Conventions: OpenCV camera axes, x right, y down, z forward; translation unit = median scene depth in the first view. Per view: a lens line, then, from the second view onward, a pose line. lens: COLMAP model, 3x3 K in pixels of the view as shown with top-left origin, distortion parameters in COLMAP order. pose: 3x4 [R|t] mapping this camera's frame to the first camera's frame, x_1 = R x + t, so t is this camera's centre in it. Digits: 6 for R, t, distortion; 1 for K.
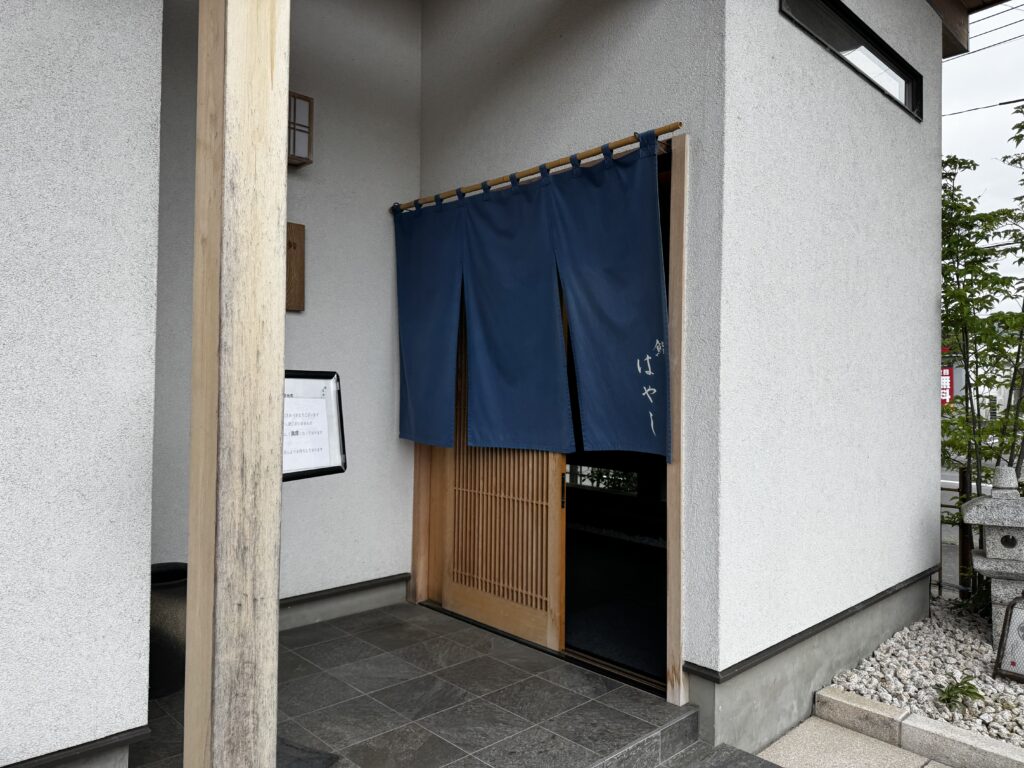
lens RADIAL K [[731.4, 0, 512.6], [0, 731.4, 384.3], [0, 0, 1]] dist [-0.013721, -0.000629]
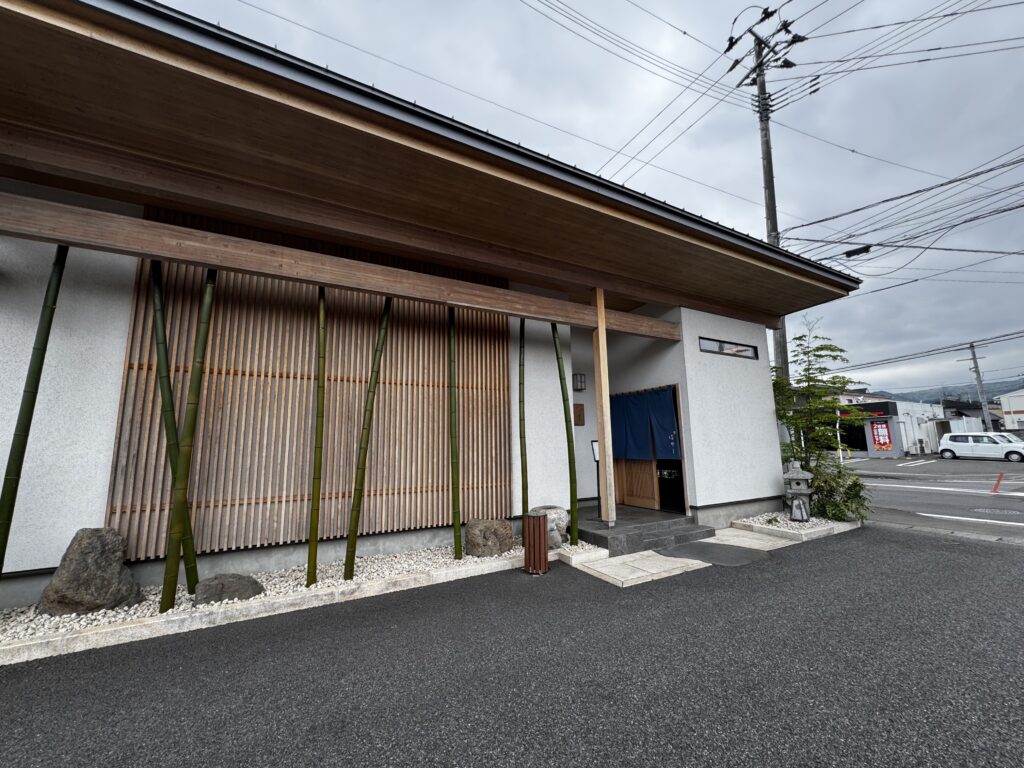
lens RADIAL K [[408.9, 0, 509.6], [0, 408.9, 384.4], [0, 0, 1]] dist [-0.000706, -0.000042]
pose [[0.963929, -0.073135, -0.255915, -0.110042], [0.035389, 0.988188, -0.149105, -0.004272], [0.263797, 0.134670, 0.955131, -1.554197]]
